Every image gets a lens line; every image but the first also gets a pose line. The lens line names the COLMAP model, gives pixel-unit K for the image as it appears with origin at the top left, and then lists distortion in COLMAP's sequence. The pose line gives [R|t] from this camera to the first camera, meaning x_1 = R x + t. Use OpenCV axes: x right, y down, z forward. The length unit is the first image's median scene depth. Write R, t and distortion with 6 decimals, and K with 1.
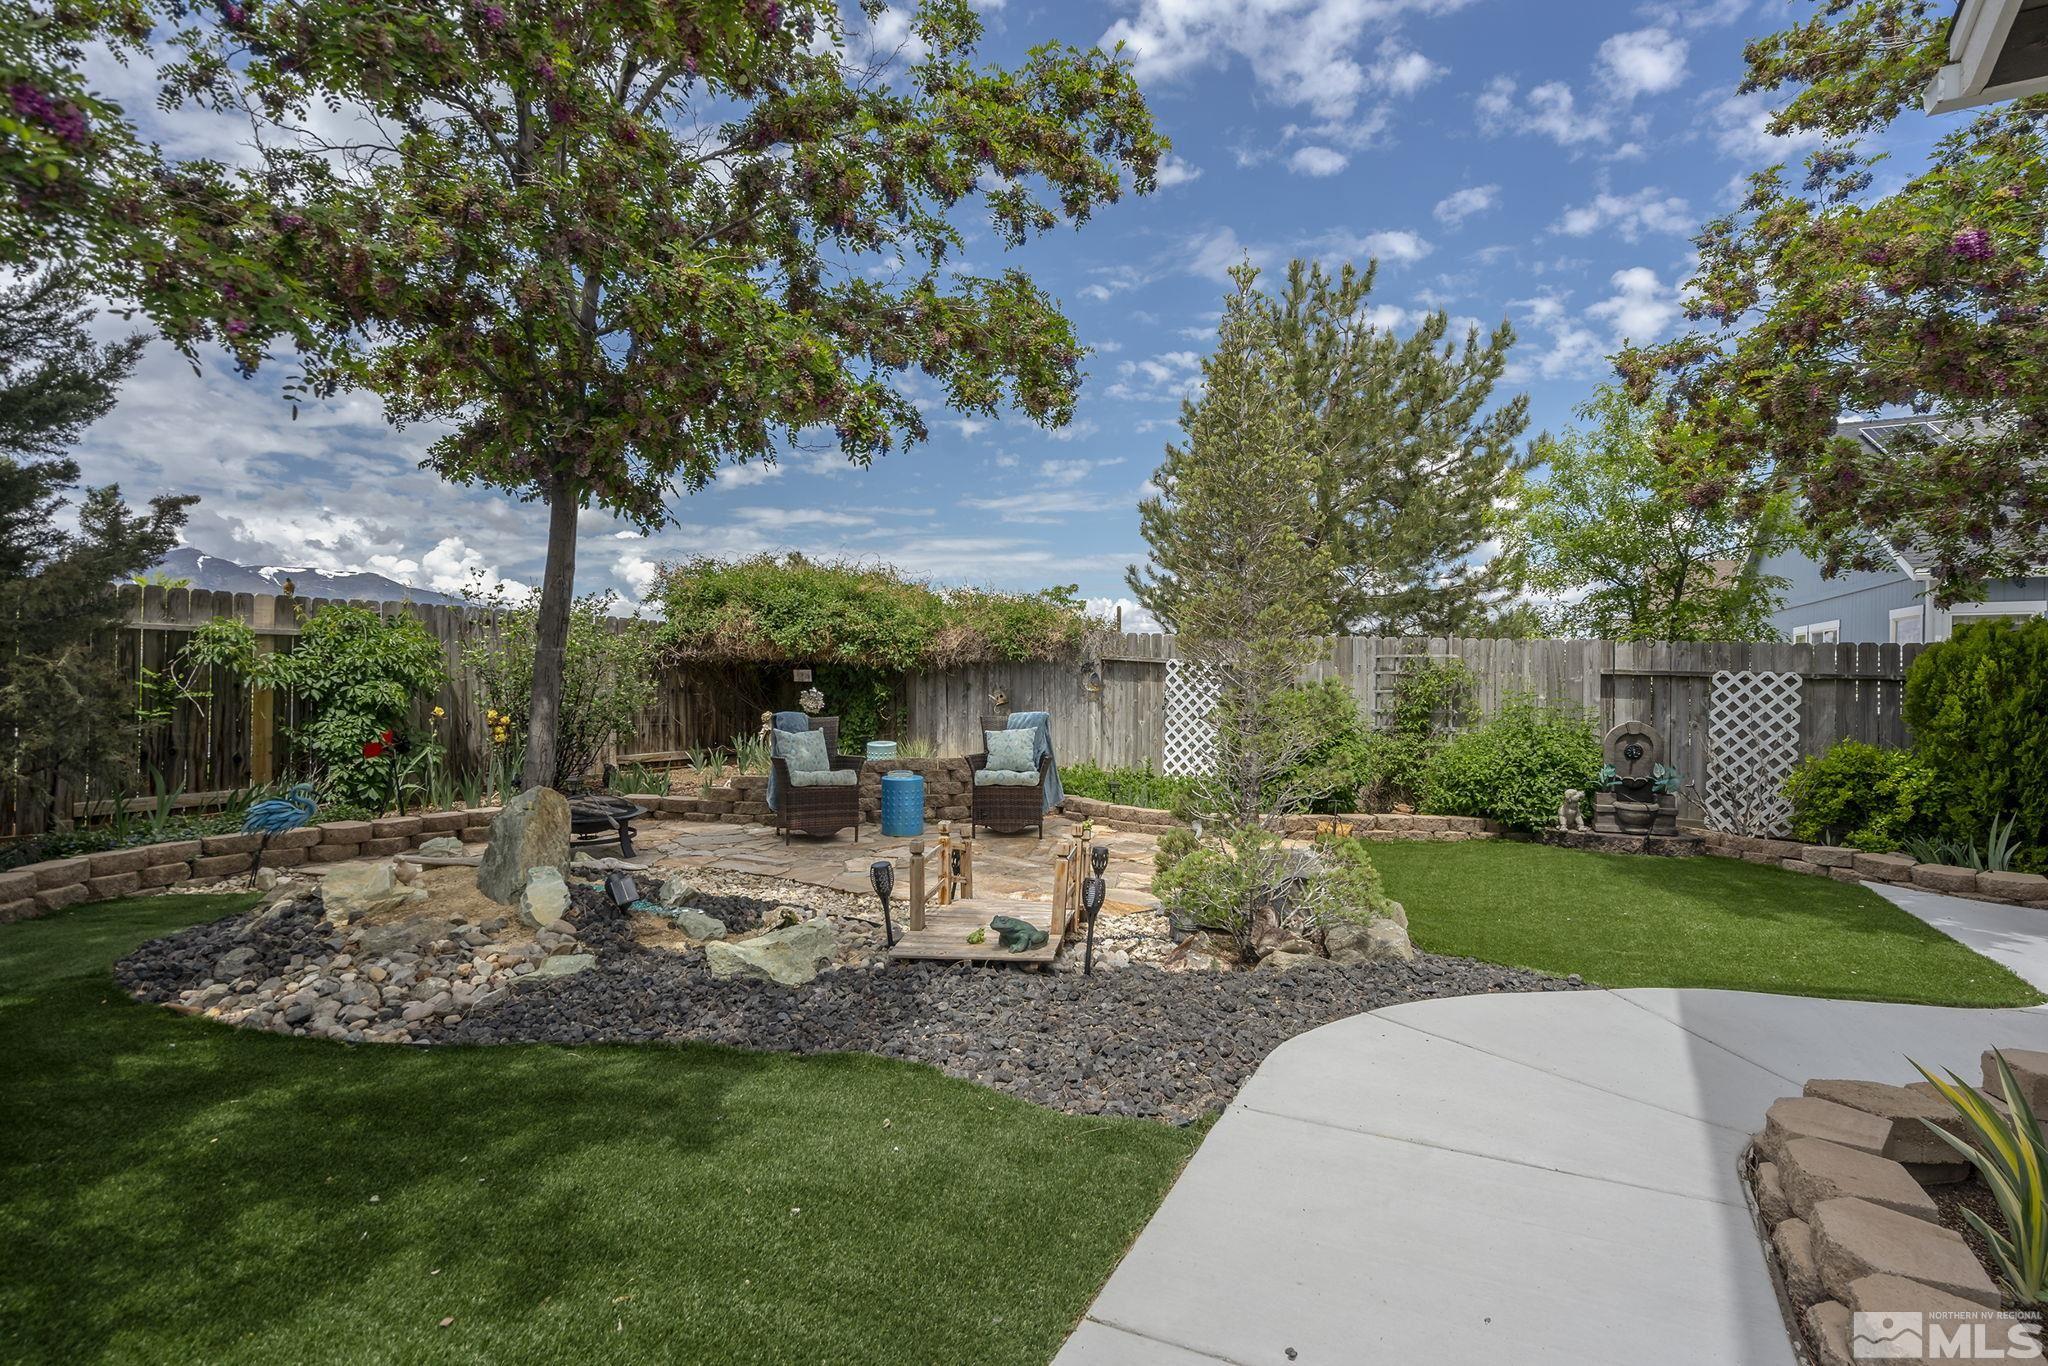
lens RADIAL K [[980.0, 0, 1033.0], [0, 980.0, 675.0], [0, 0, 1]] dist [-0.002447, 0.000030]
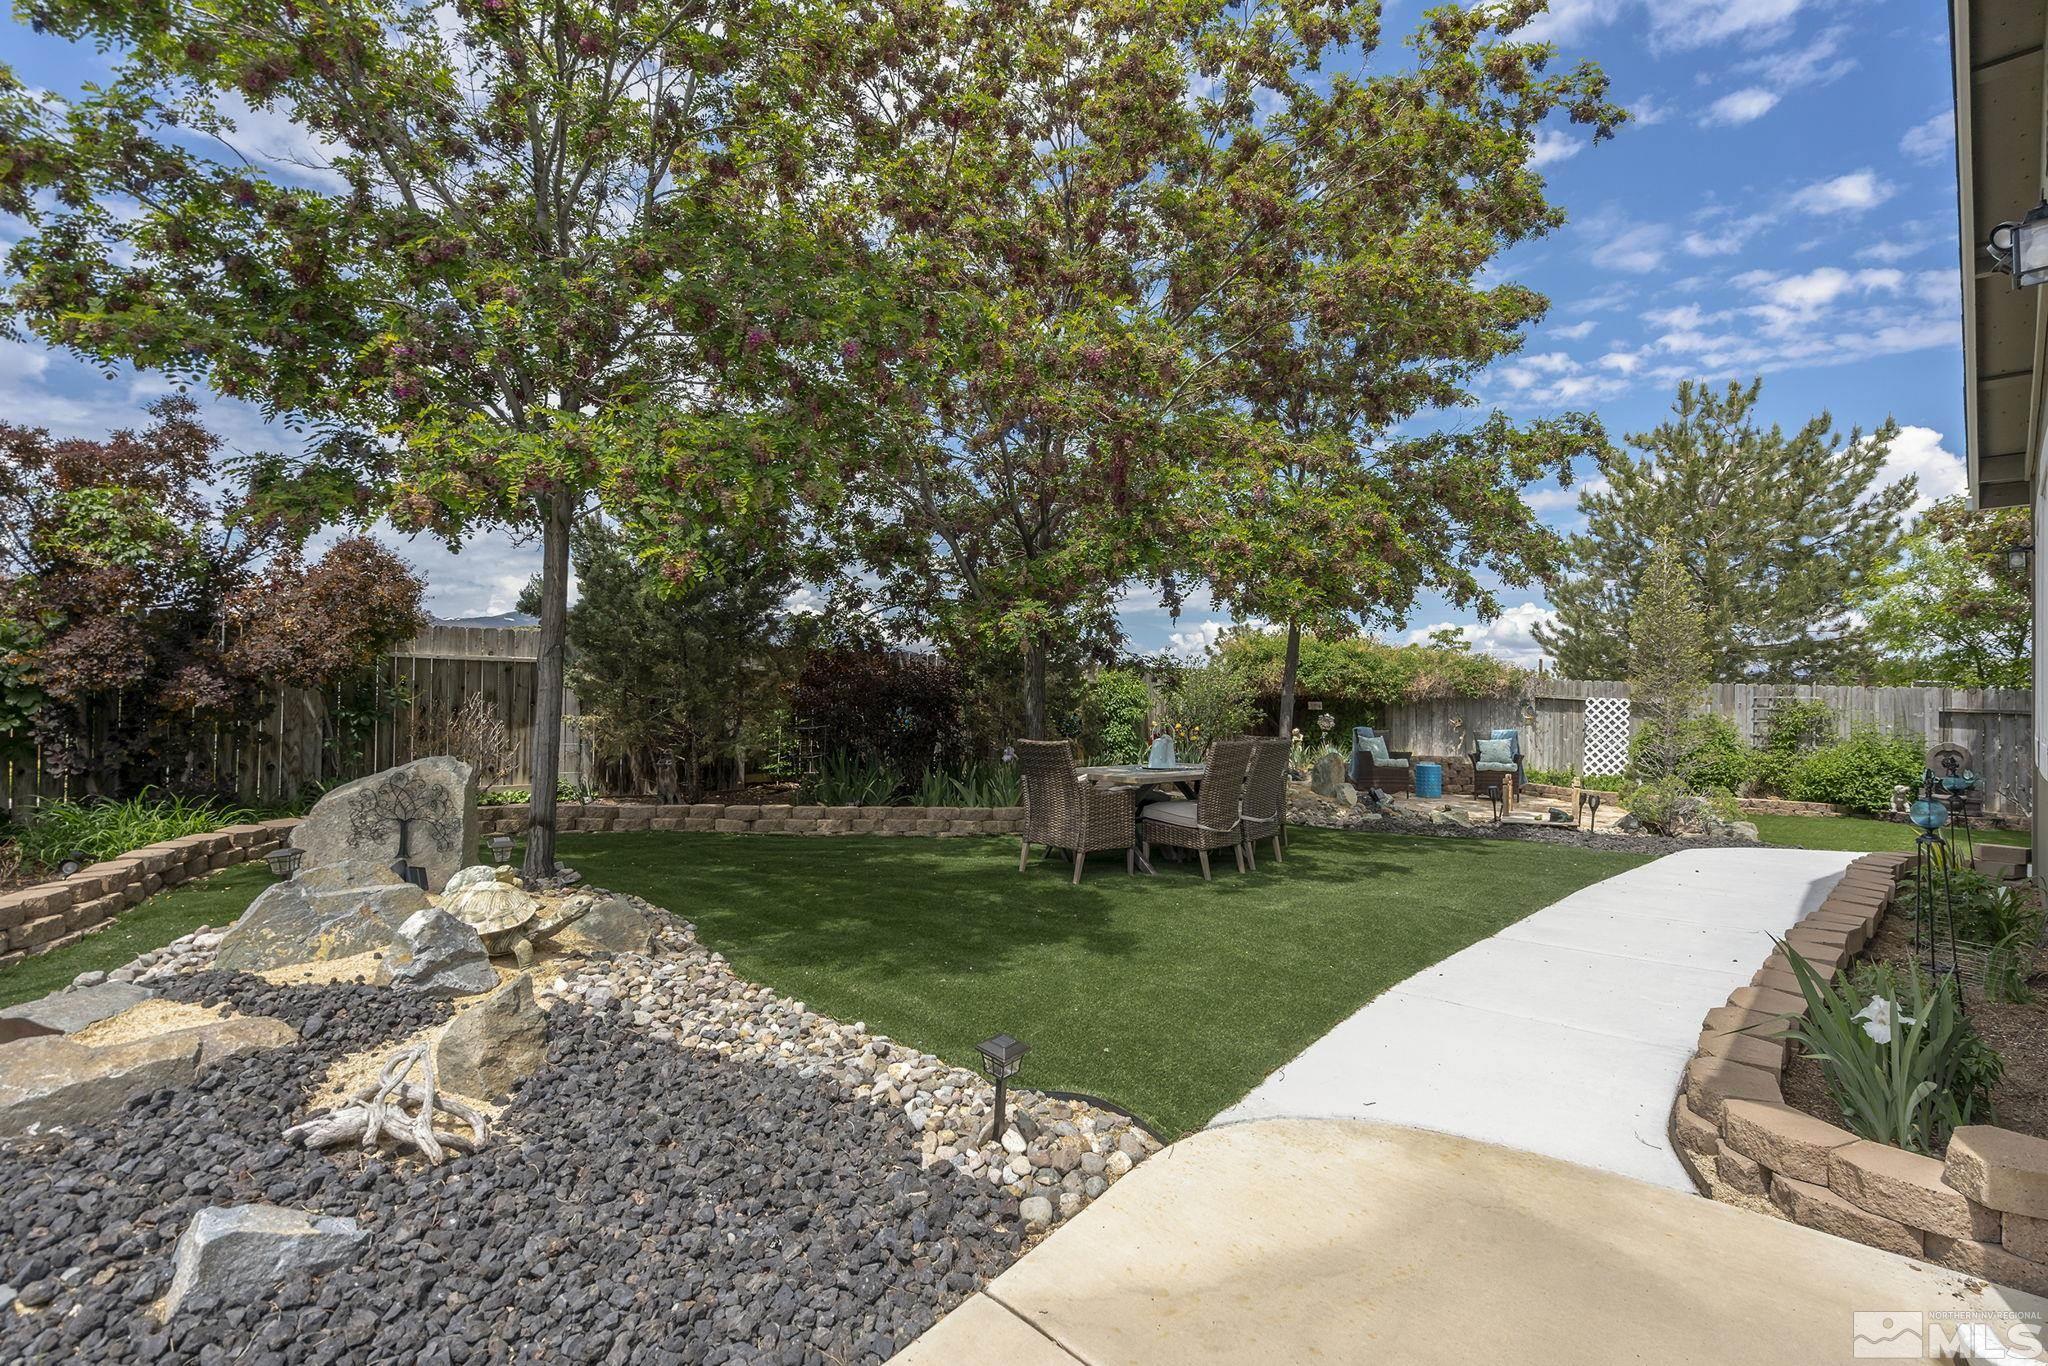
lens RADIAL K [[931.6, 0, 1022.7], [0, 931.6, 680.4], [0, 0, 1]] dist [-0.002072, -0.000279]
pose [[0.938168, 0.000816, -0.346180, -0.168762], [-0.008582, 0.999745, -0.020899, -0.005077], [0.346074, 0.022578, 0.937935, -0.595773]]
